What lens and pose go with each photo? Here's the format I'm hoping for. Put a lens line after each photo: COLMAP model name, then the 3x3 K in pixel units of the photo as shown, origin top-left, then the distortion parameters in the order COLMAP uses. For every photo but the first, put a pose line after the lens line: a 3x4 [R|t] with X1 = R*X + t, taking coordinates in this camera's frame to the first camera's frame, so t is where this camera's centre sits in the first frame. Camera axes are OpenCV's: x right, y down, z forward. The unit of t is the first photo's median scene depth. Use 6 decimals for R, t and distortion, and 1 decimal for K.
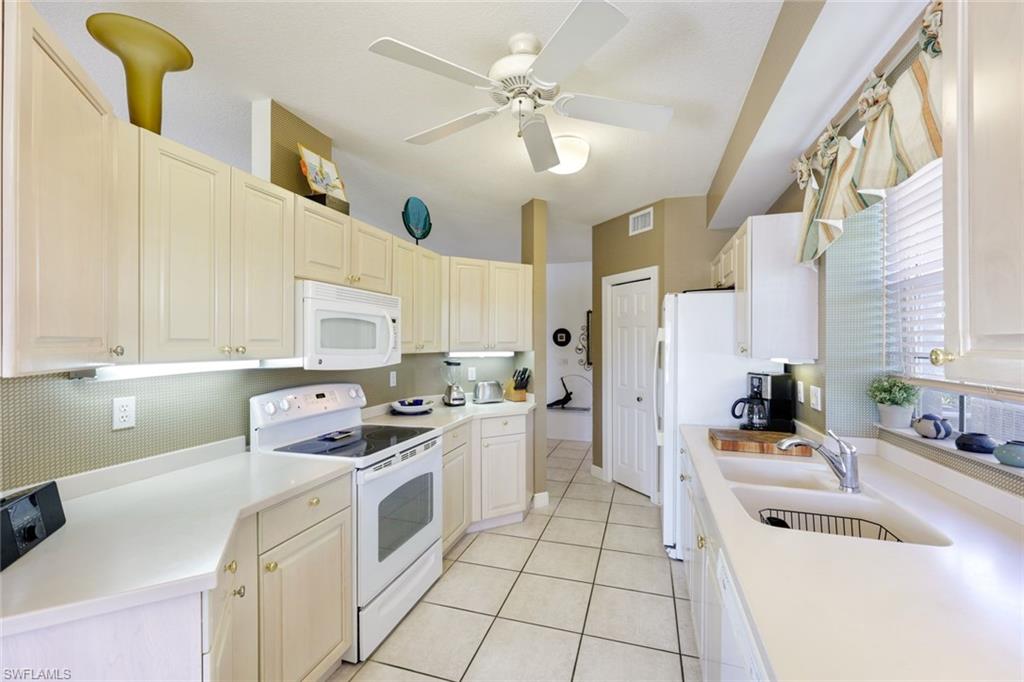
lens RADIAL K [[414.7, 0, 512.0], [0, 414.7, 341.0], [0, 0, 1]] dist [0.000892, 0.000010]
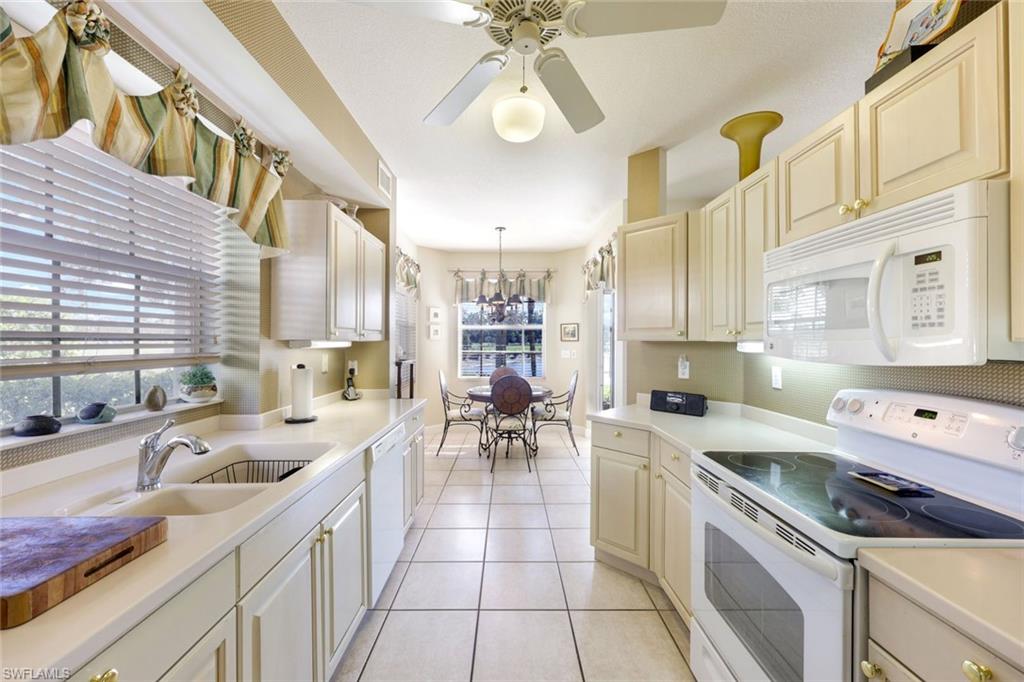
lens RADIAL K [[426.7, 0, 516.1], [0, 426.7, 339.5], [0, 0, 1]] dist [-0.000050, -0.000202]
pose [[-0.946202, 0.001018, -0.323574, 0.258320], [0.004500, 0.999940, -0.010014, 0.037452], [0.323545, -0.010931, -0.946150, 1.446290]]
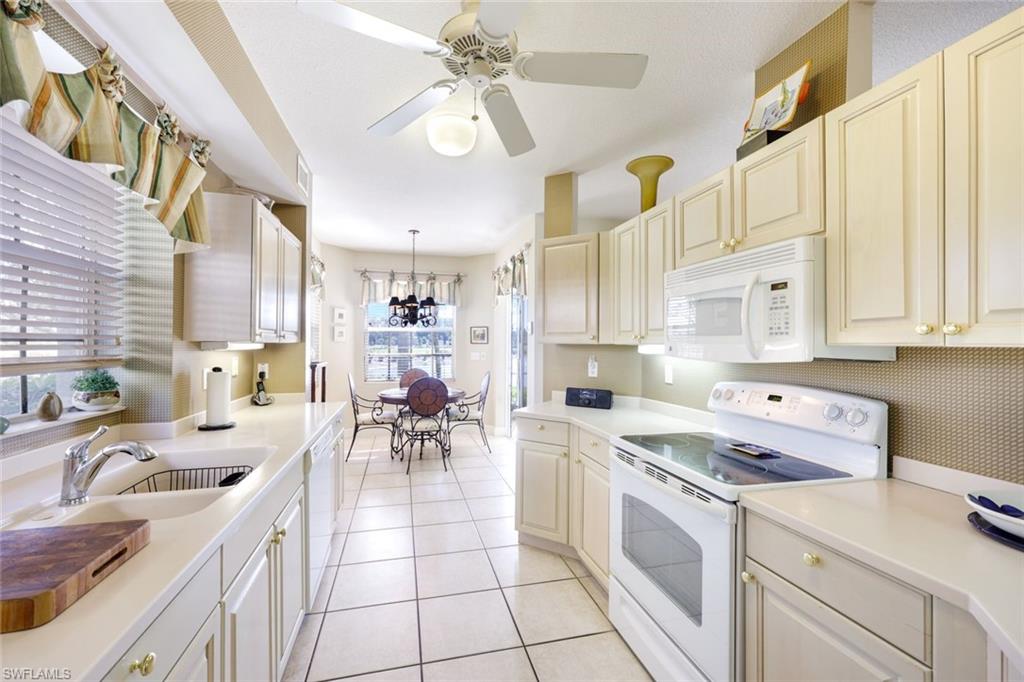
lens RADIAL K [[426.7, 0, 516.1], [0, 426.7, 339.5], [0, 0, 1]] dist [-0.000050, -0.000202]
pose [[-0.841121, -0.006869, -0.540804, 0.383052], [0.001604, 0.999883, -0.015196, 0.037574], [0.540845, -0.013650, -0.841011, 1.486691]]
